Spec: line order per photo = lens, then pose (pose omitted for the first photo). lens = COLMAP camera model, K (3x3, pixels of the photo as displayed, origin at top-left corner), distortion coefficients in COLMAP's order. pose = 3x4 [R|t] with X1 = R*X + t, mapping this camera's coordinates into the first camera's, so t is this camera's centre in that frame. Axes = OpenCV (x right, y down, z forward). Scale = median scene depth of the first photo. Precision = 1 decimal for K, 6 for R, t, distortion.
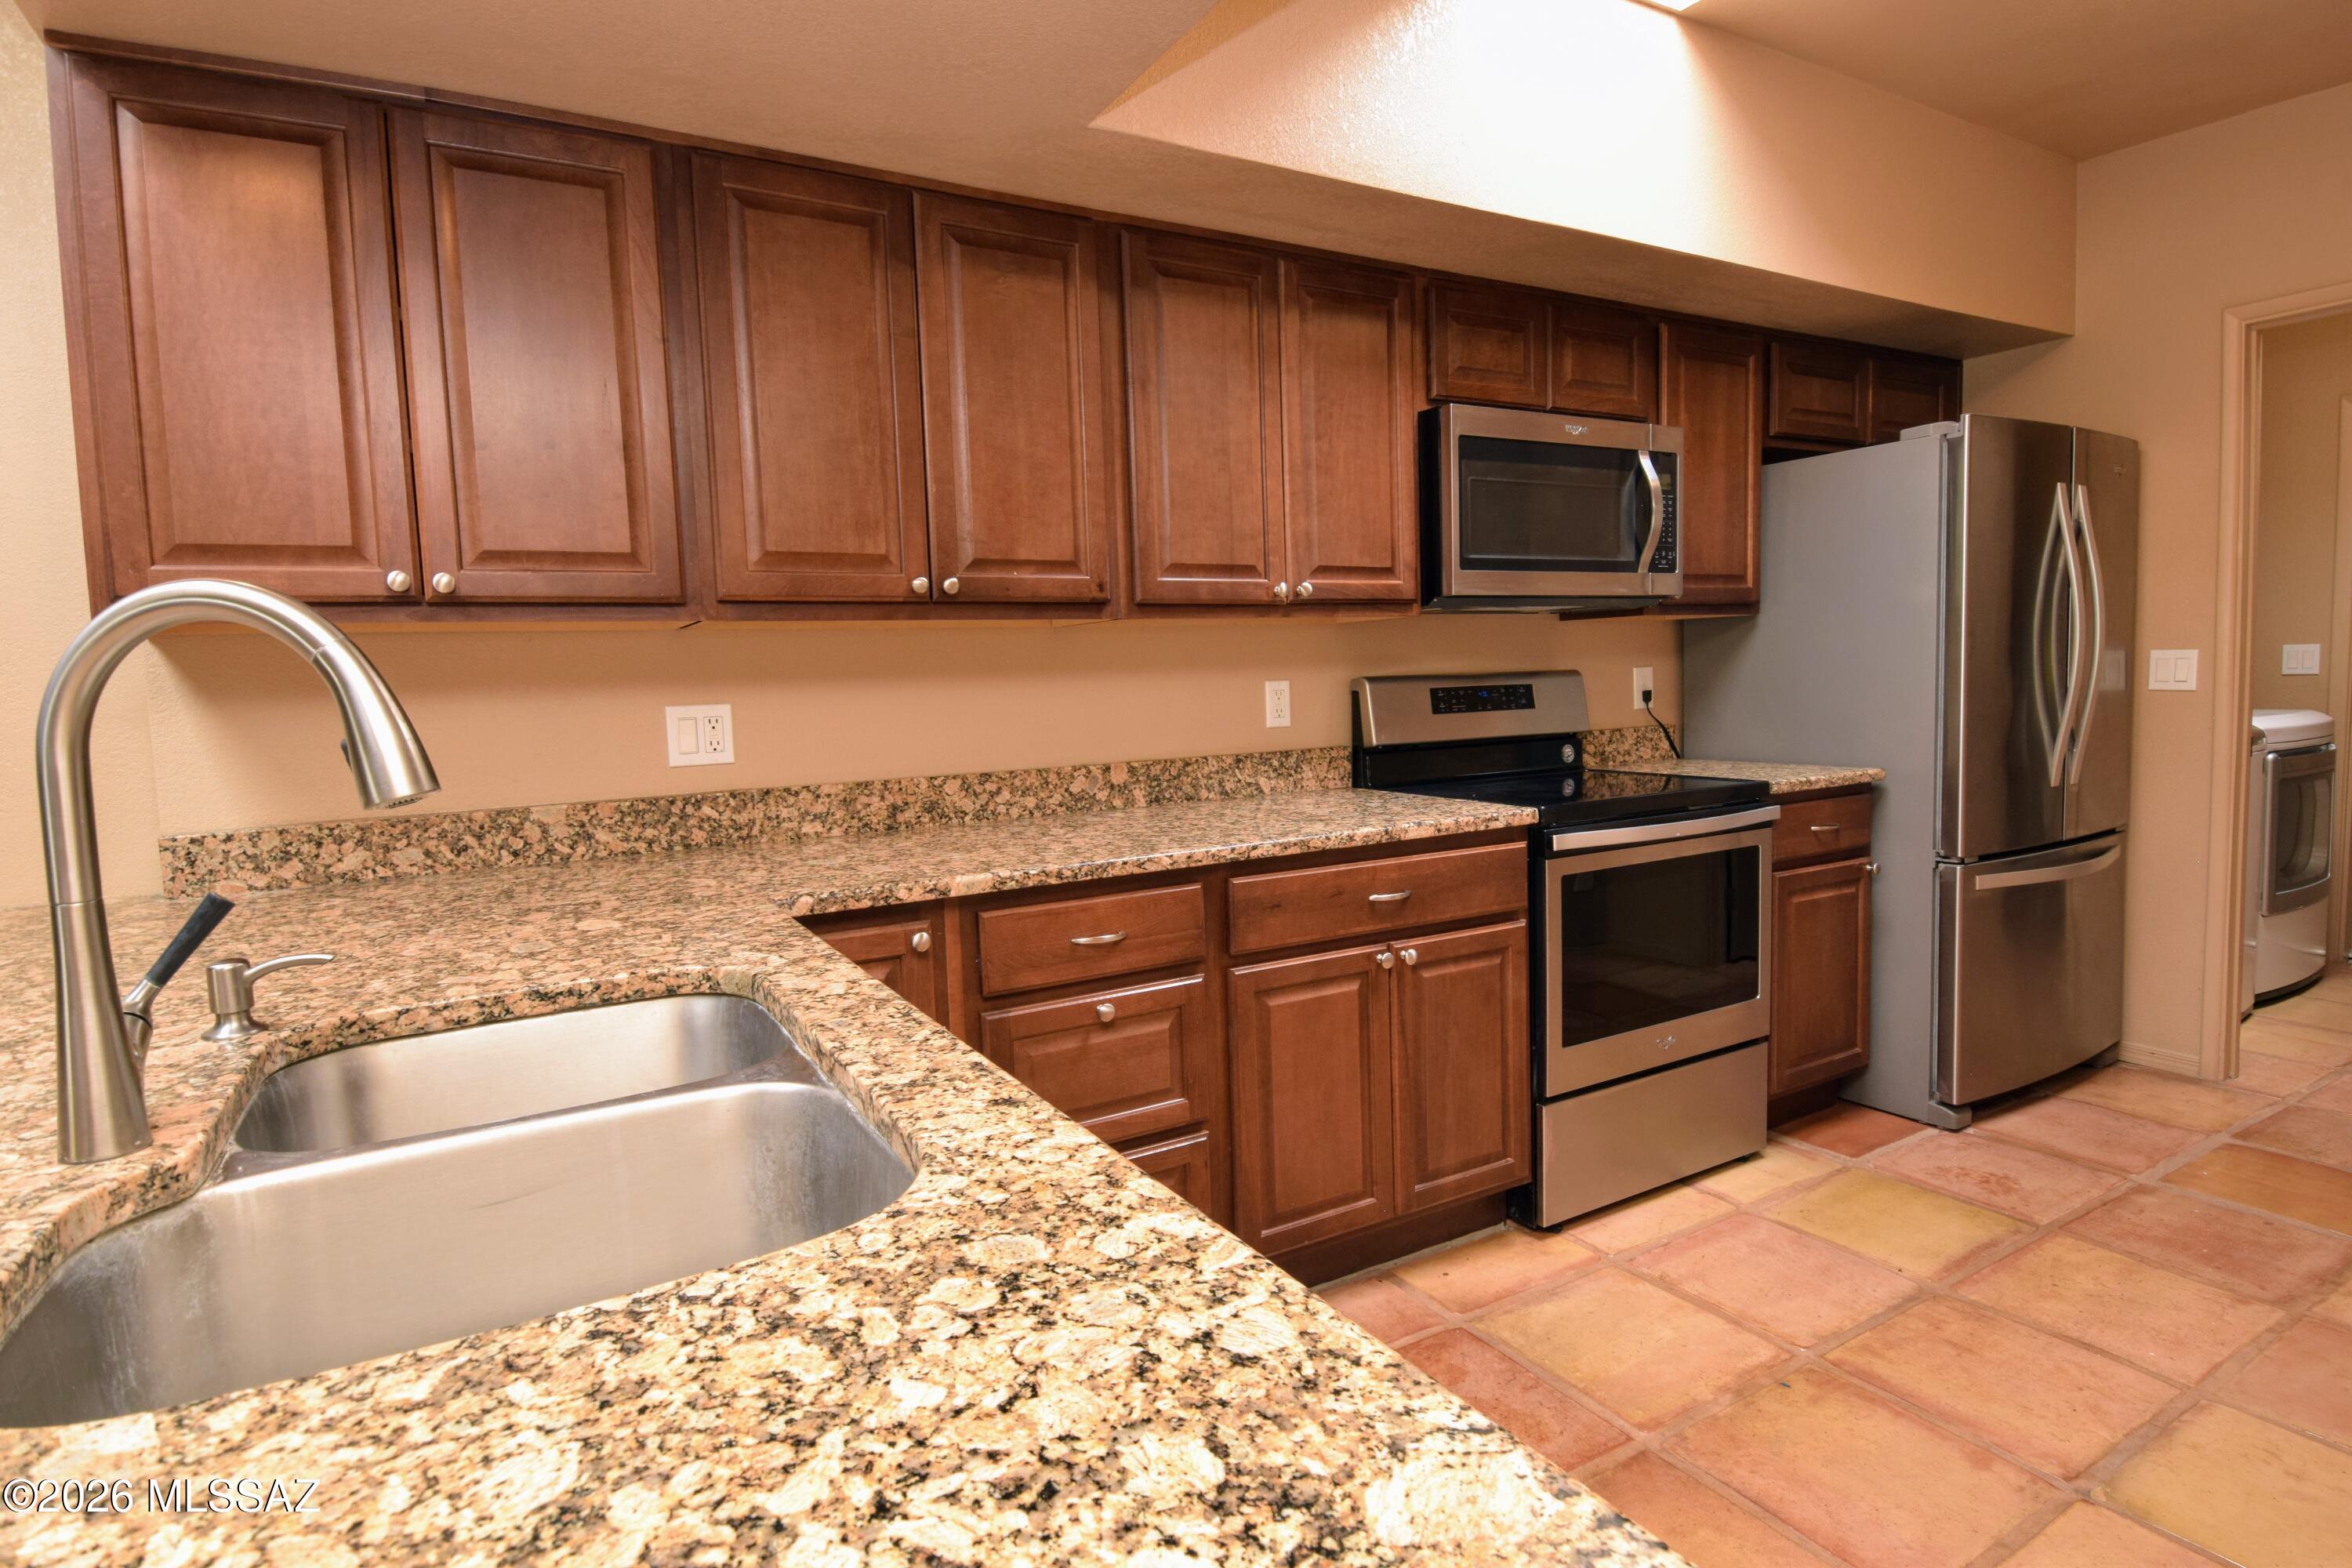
lens RADIAL K [[1216.1, 0, 1183.5], [0, 1216.1, 771.8], [0, 0, 1]] dist [0.019831, -0.029123]
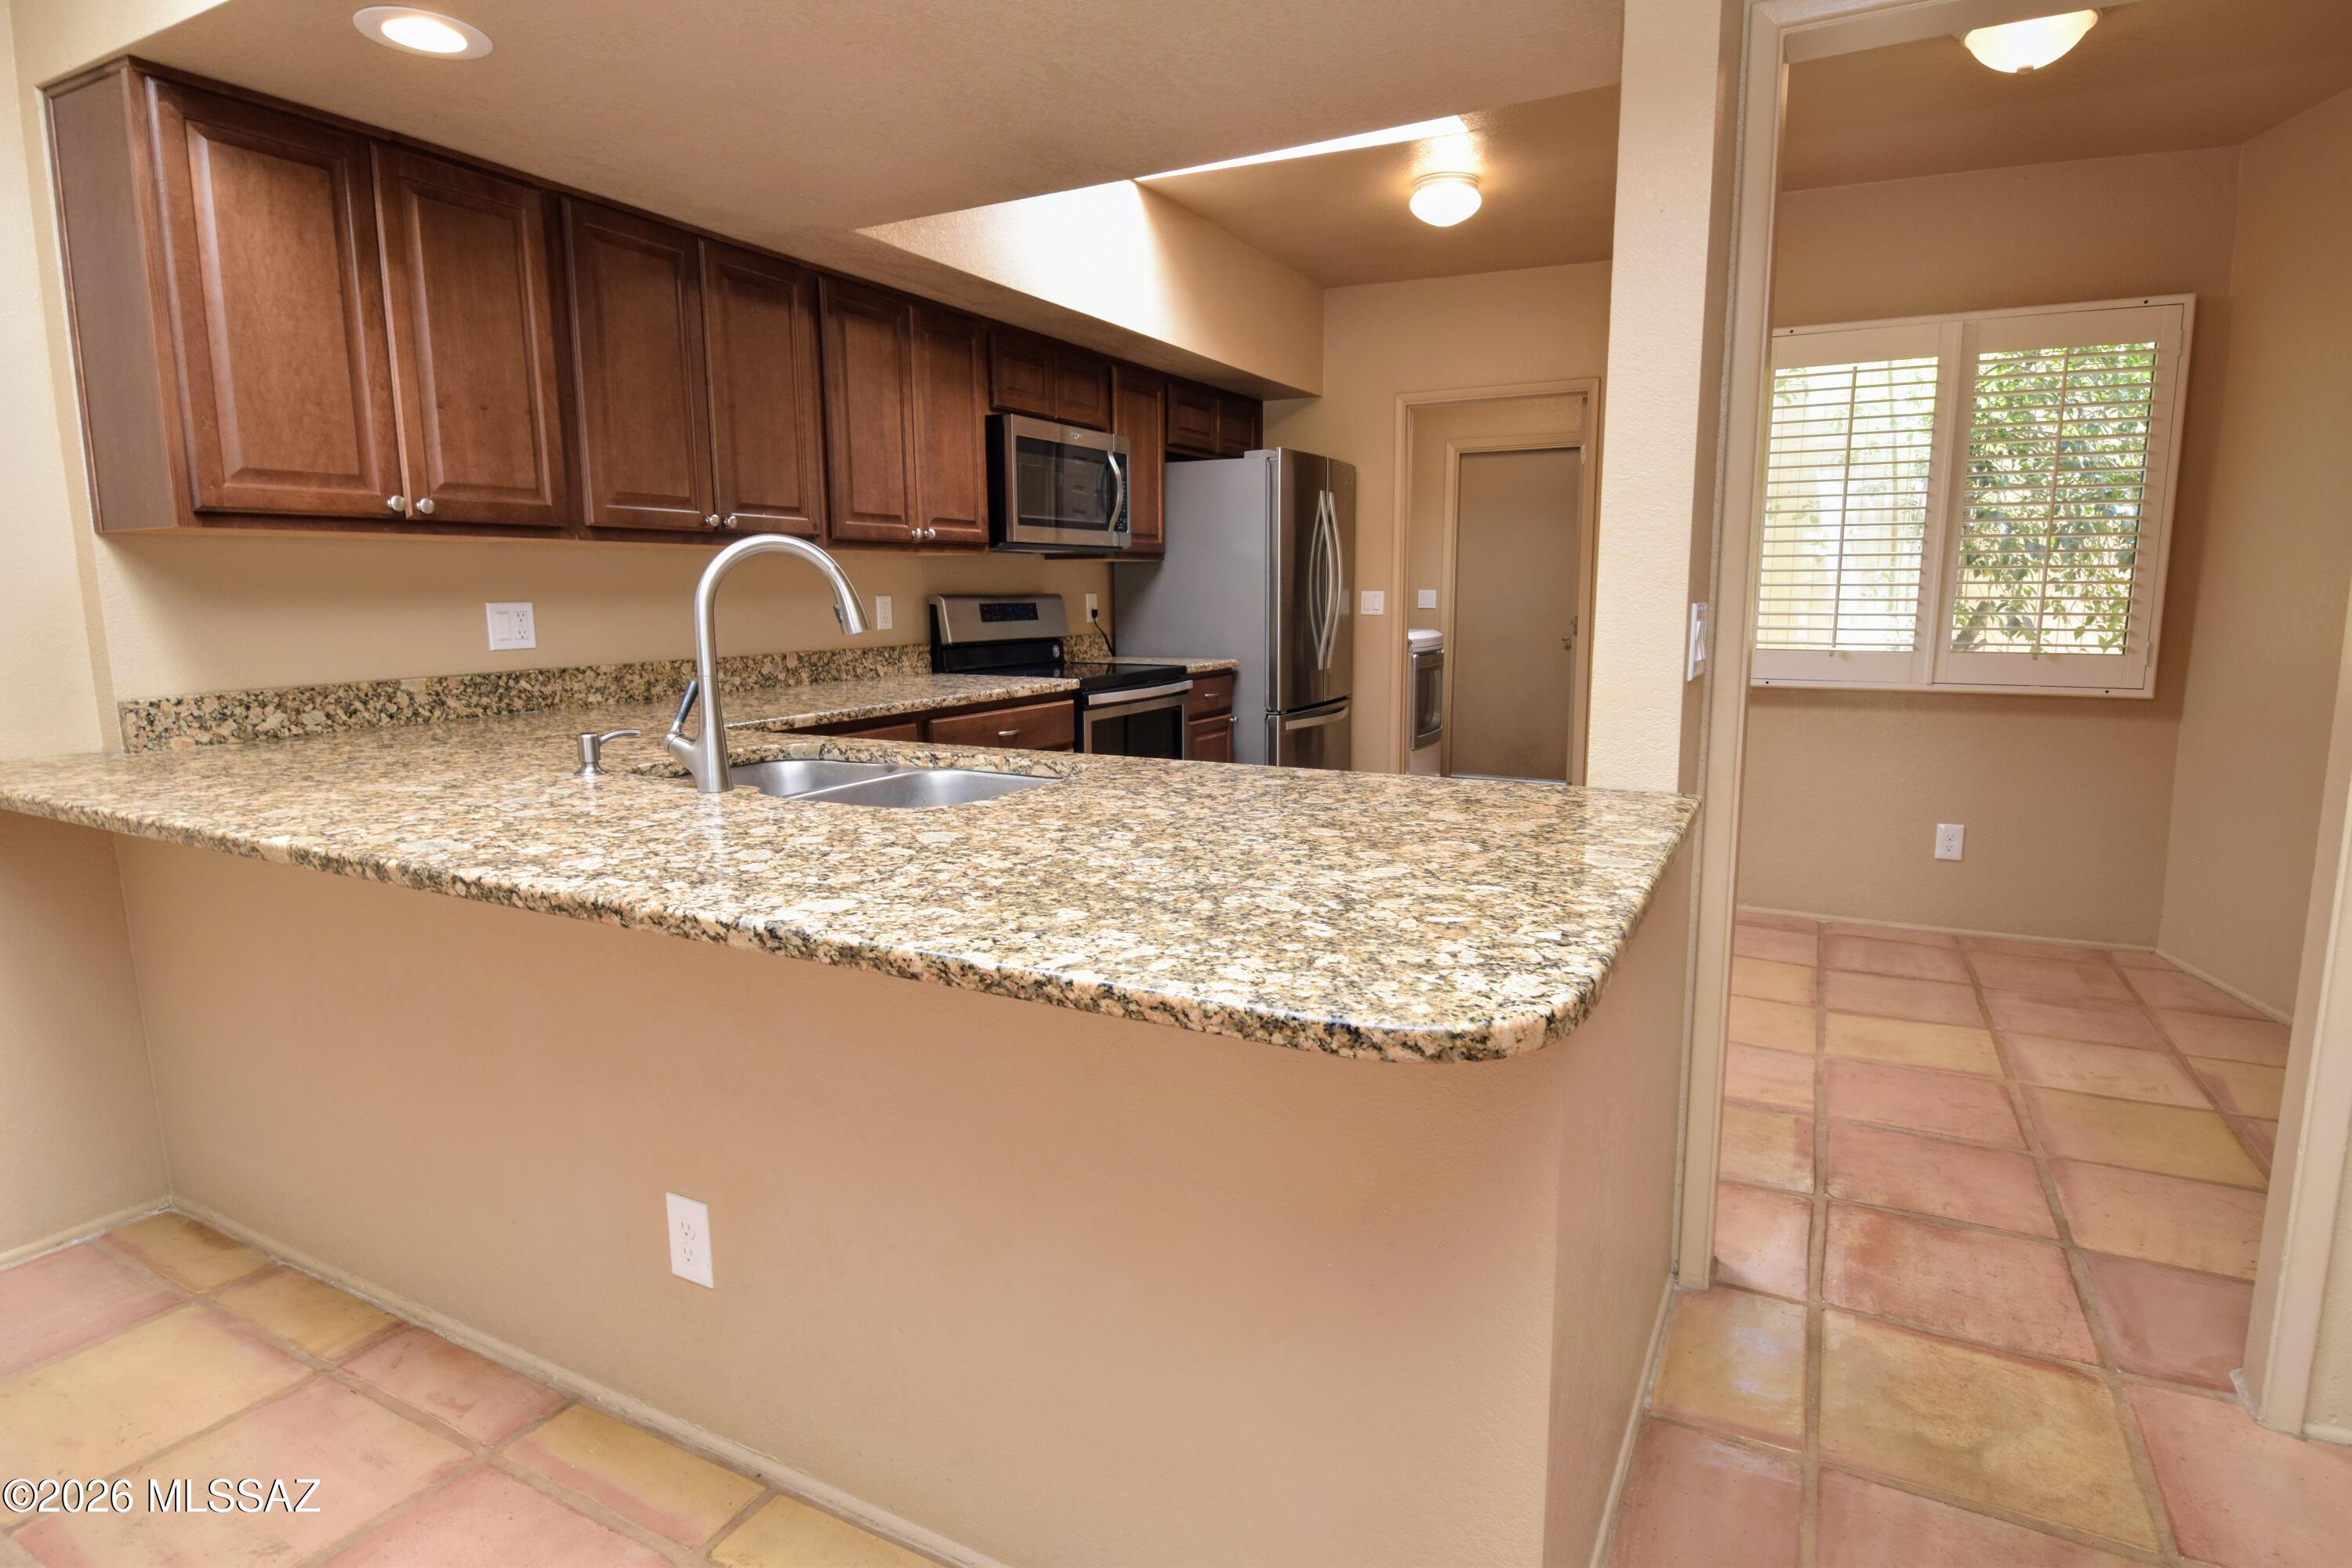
lens RADIAL K [[1216.1, 0, 1183.5], [0, 1216.1, 771.8], [0, 0, 1]] dist [0.019831, -0.029123]
pose [[0.849892, -0.050787, 0.524504, -0.428834], [0.019170, 0.997666, 0.065540, 0.047810], [-0.526608, -0.045648, 0.848882, -0.432022]]
